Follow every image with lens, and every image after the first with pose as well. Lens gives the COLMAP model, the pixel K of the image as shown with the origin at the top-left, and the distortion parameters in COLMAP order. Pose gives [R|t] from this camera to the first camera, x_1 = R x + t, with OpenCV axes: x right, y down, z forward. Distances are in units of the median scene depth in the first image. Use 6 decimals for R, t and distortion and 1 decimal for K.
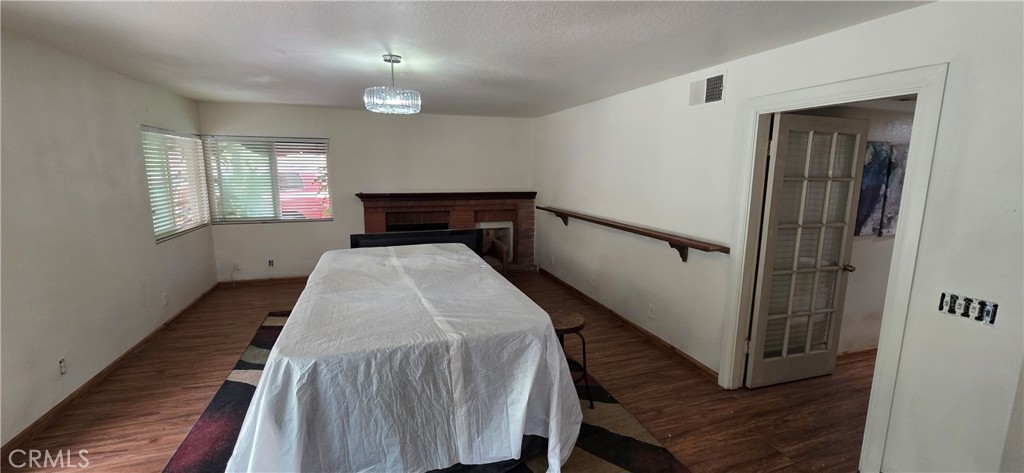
lens RADIAL K [[412.5, 0, 513.4], [0, 412.5, 237.0], [0, 0, 1]] dist [0.001788, 0.000217]
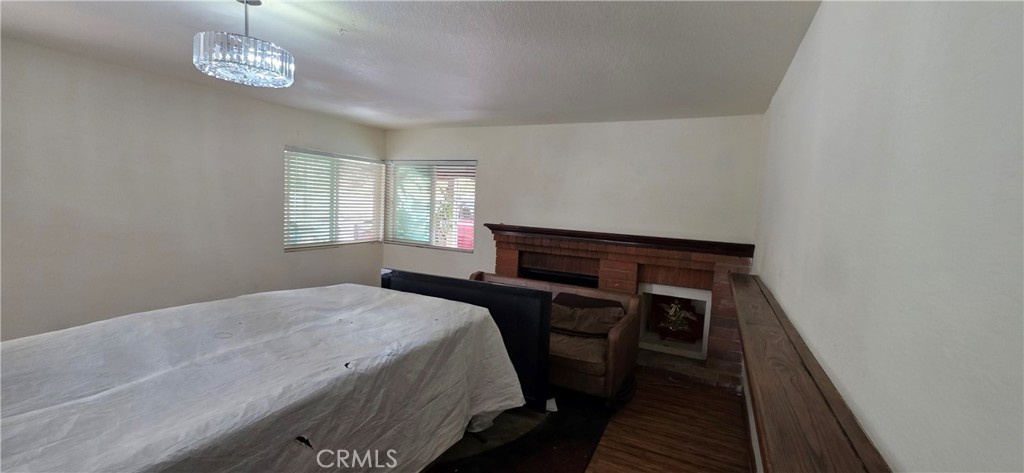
lens RADIAL K [[412.5, 0, 509.7], [0, 412.5, 235.1], [0, 0, 1]] dist [0.001788, 0.000217]
pose [[0.701940, 0.086161, -0.707005, 0.228883], [-0.155077, 0.987329, -0.033643, -0.059510], [0.695148, 0.133256, 0.706408, 0.434712]]
